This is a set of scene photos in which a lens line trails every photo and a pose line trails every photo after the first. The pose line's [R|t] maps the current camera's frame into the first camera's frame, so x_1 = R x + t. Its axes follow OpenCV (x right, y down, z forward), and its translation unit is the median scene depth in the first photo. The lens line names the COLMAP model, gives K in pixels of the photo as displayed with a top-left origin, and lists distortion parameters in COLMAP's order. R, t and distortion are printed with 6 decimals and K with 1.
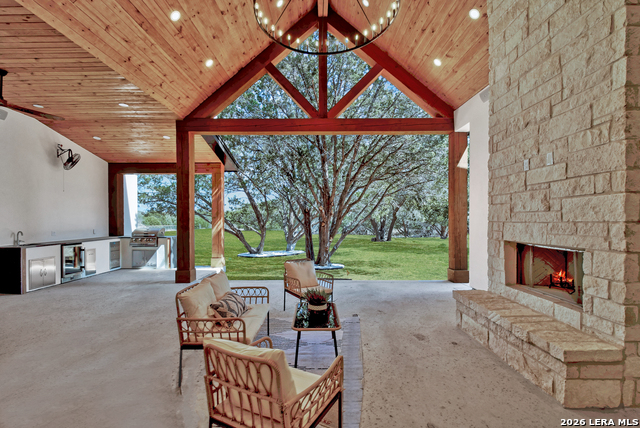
lens RADIAL K [[285.9, 0, 317.7], [0, 285.9, 212.2], [0, 0, 1]] dist [0.001457, 0.000184]
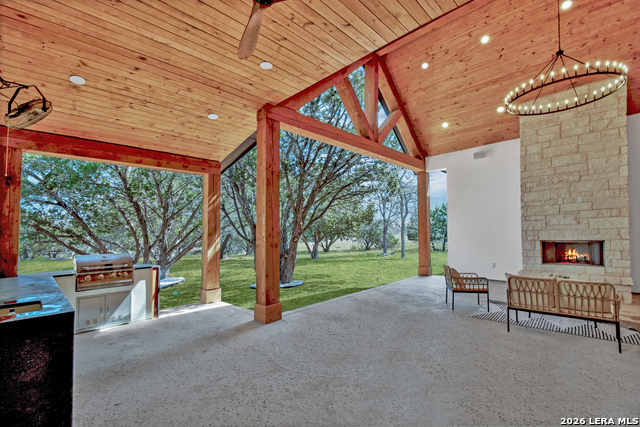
lens RADIAL K [[285.9, 0, 318.4], [0, 285.9, 219.4], [0, 0, 1]] dist [0.001457, 0.000184]
pose [[0.700848, 0.019927, 0.713032, -1.899163], [0.006253, 0.999400, -0.034076, 0.019719], [-0.713283, 0.028340, 0.700303, 0.809943]]
